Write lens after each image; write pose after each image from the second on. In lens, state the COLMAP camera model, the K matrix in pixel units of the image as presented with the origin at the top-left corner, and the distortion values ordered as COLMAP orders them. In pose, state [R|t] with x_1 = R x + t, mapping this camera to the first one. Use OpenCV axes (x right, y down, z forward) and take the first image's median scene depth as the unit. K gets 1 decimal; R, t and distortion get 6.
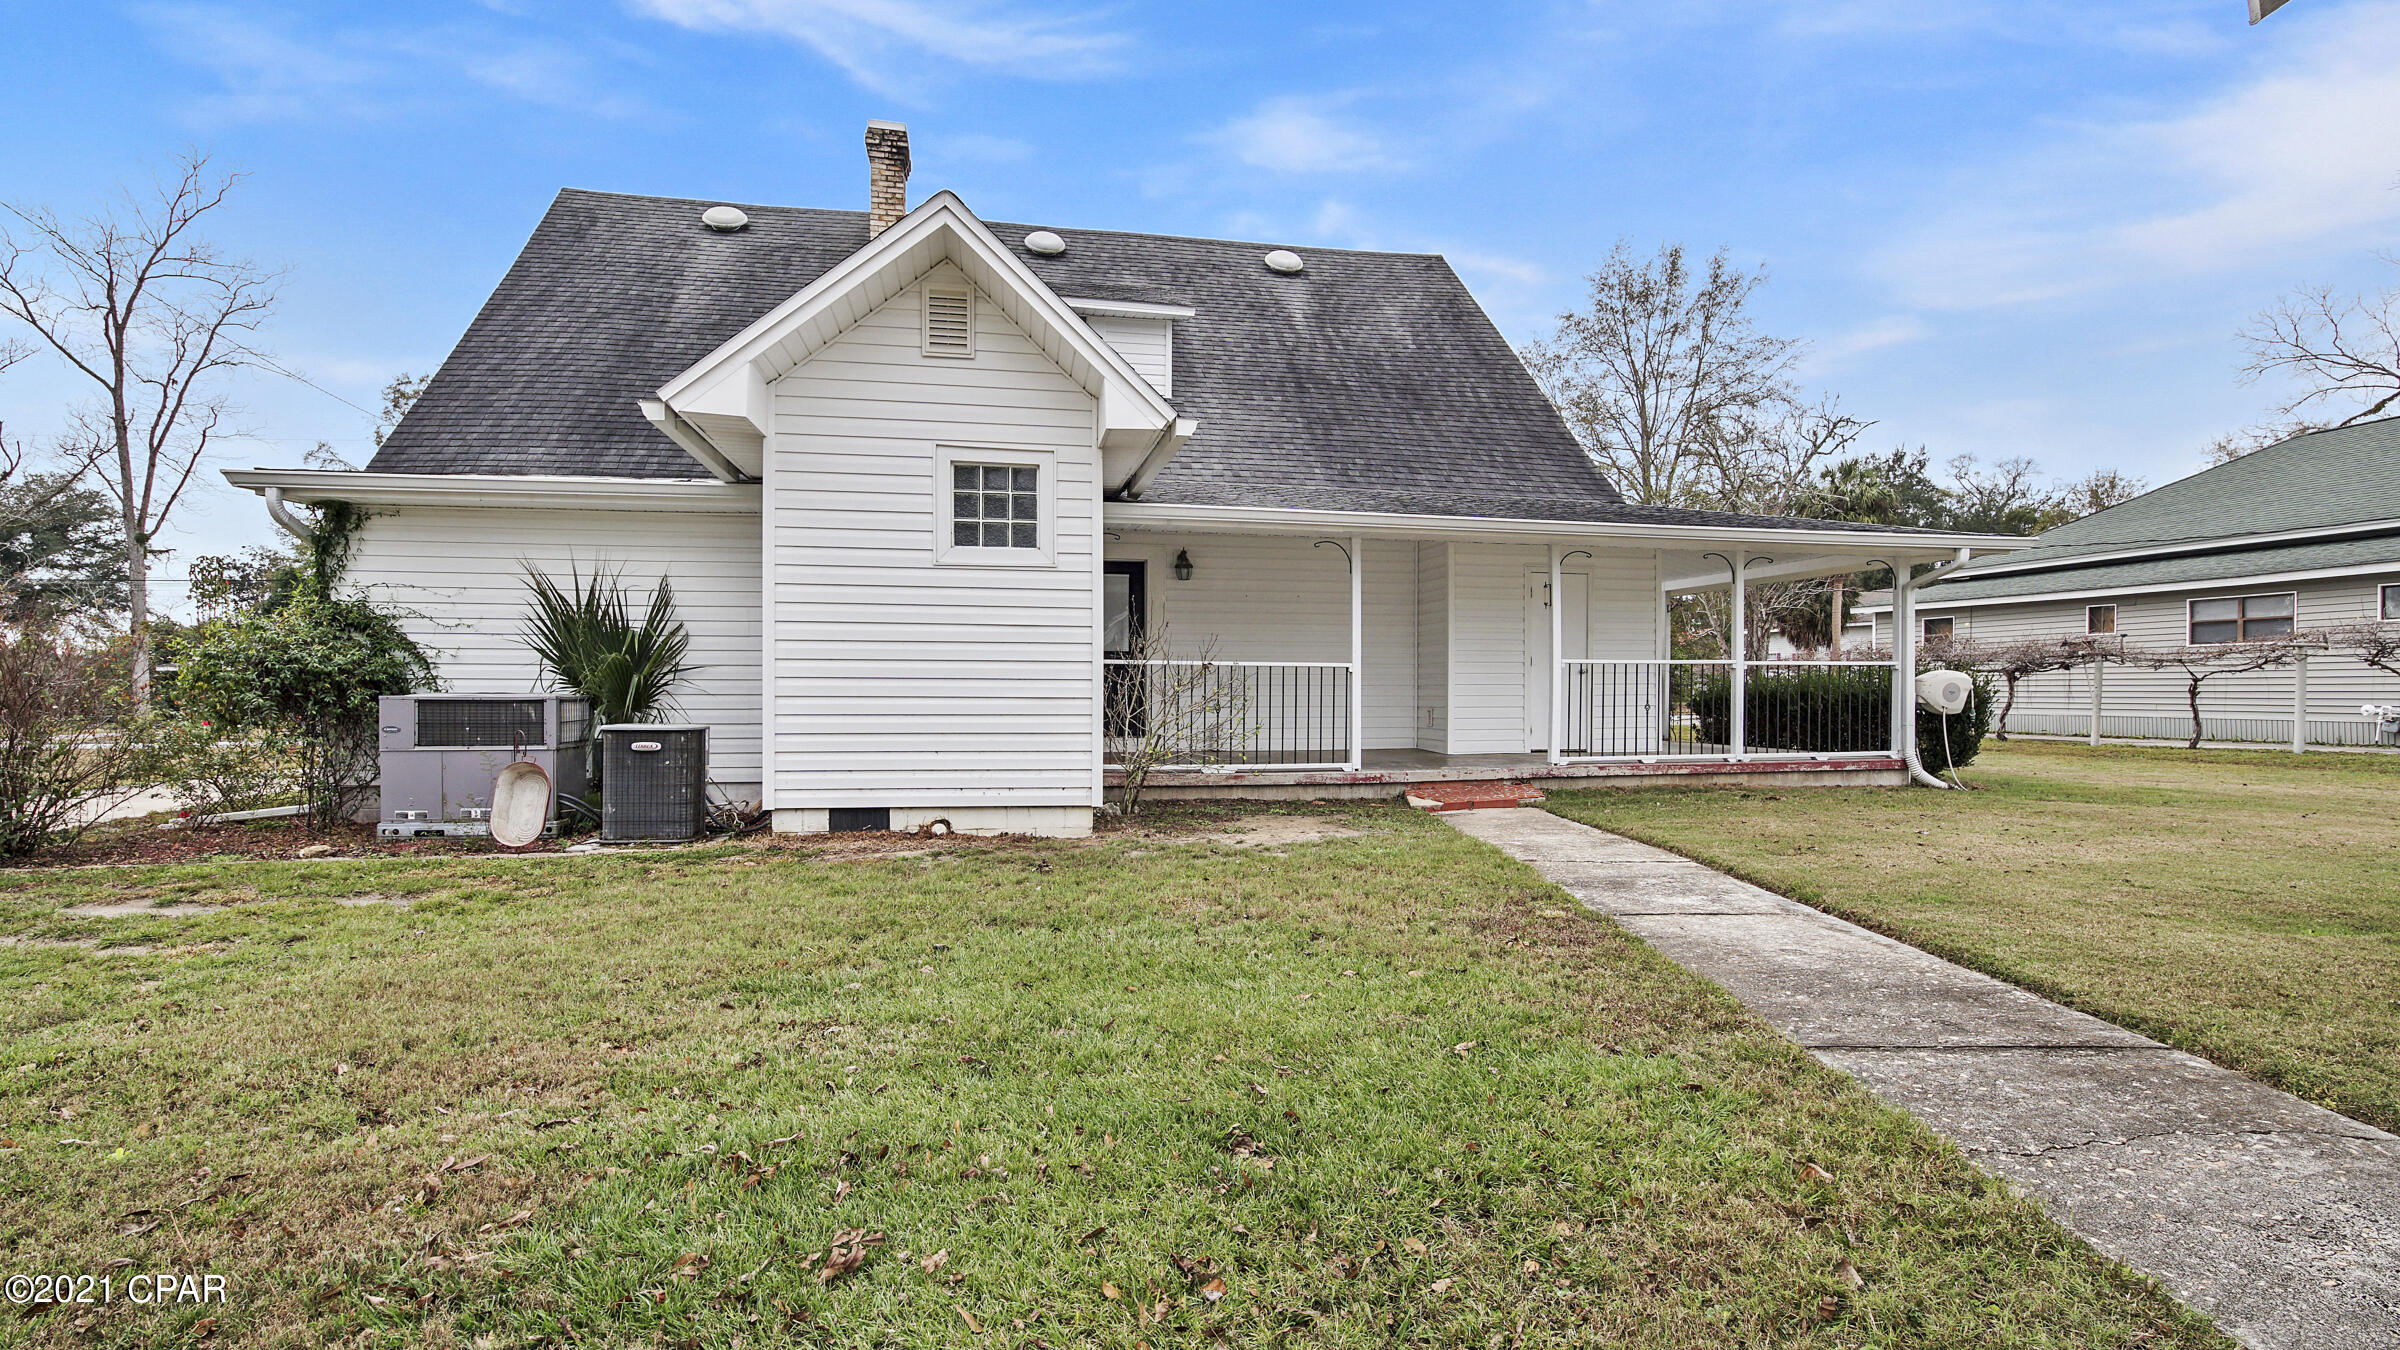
lens RADIAL K [[1095.6, 0, 1187.6], [0, 1095.6, 686.1], [0, 0, 1]] dist [-0.004066, 0.000735]
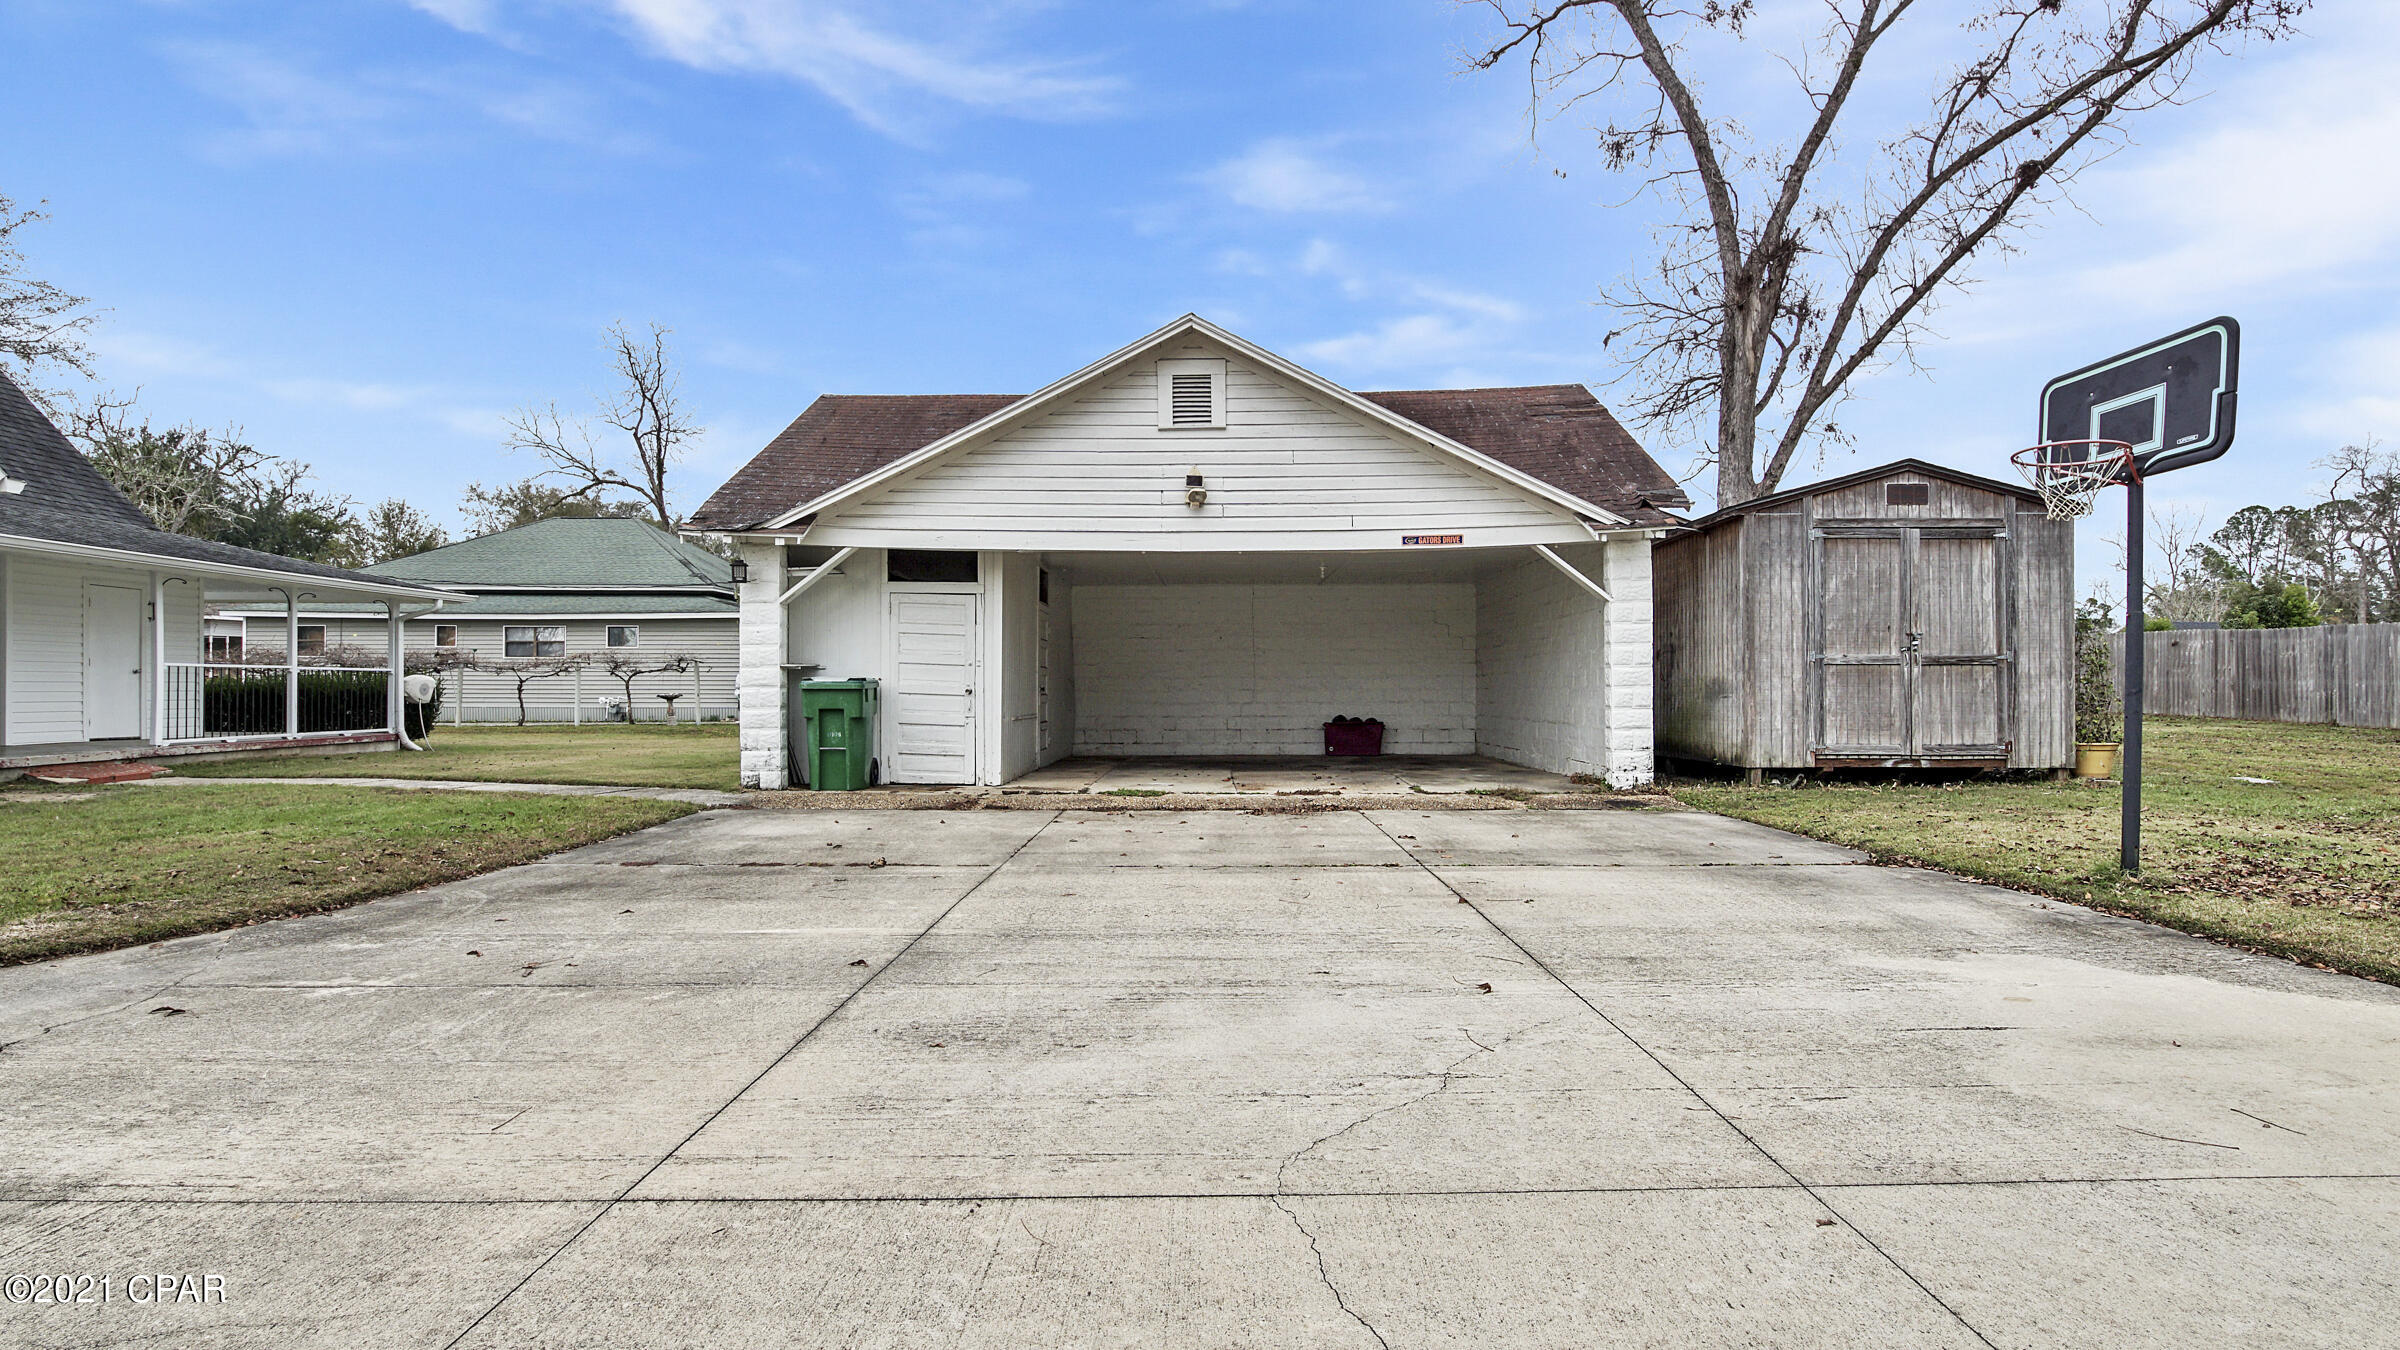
lens RADIAL K [[1095.6, 0, 1195.5], [0, 1095.6, 681.9], [0, 0, 1]] dist [-0.004066, 0.000735]
pose [[0.213070, 0.006547, 0.977015, -0.519924], [-0.005385, 0.999970, -0.005526, -0.002053], [-0.977022, -0.004083, 0.213099, -0.356772]]
